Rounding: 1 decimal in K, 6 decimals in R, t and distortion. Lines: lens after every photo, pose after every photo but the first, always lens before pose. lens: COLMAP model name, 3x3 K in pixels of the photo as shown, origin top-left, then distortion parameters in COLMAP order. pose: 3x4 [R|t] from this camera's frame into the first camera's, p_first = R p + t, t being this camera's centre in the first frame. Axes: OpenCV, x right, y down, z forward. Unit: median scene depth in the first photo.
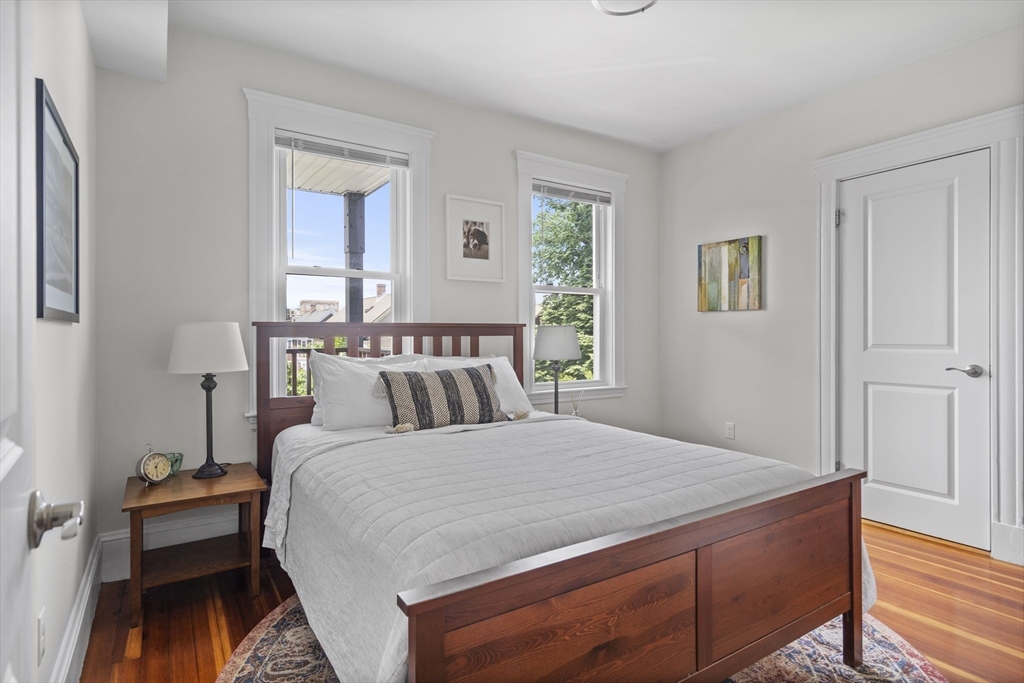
lens RADIAL K [[540.0, 0, 513.1], [0, 540.0, 336.0], [0, 0, 1]] dist [0.000028, -0.000969]
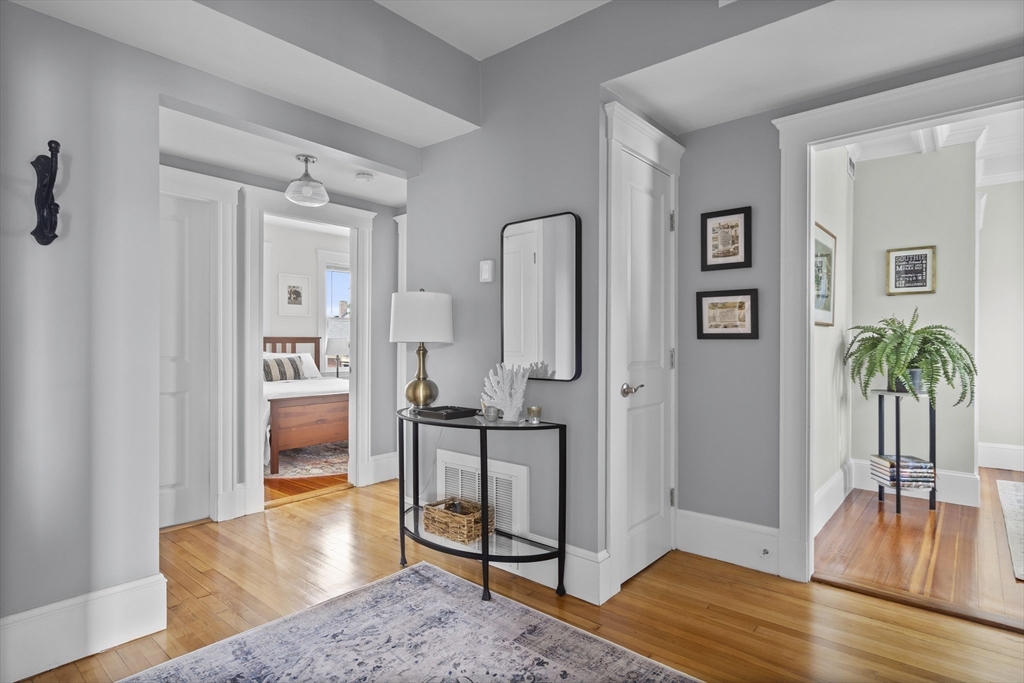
lens RADIAL K [[540.0, 0, 505.7], [0, 540.0, 342.8], [0, 0, 1]] dist [0.000028, -0.000969]
pose [[0.960914, 0.005476, 0.276792, 0.137336], [-0.003895, 0.999973, -0.006260, 0.008603], [-0.276819, 0.004937, 0.960909, -1.207286]]
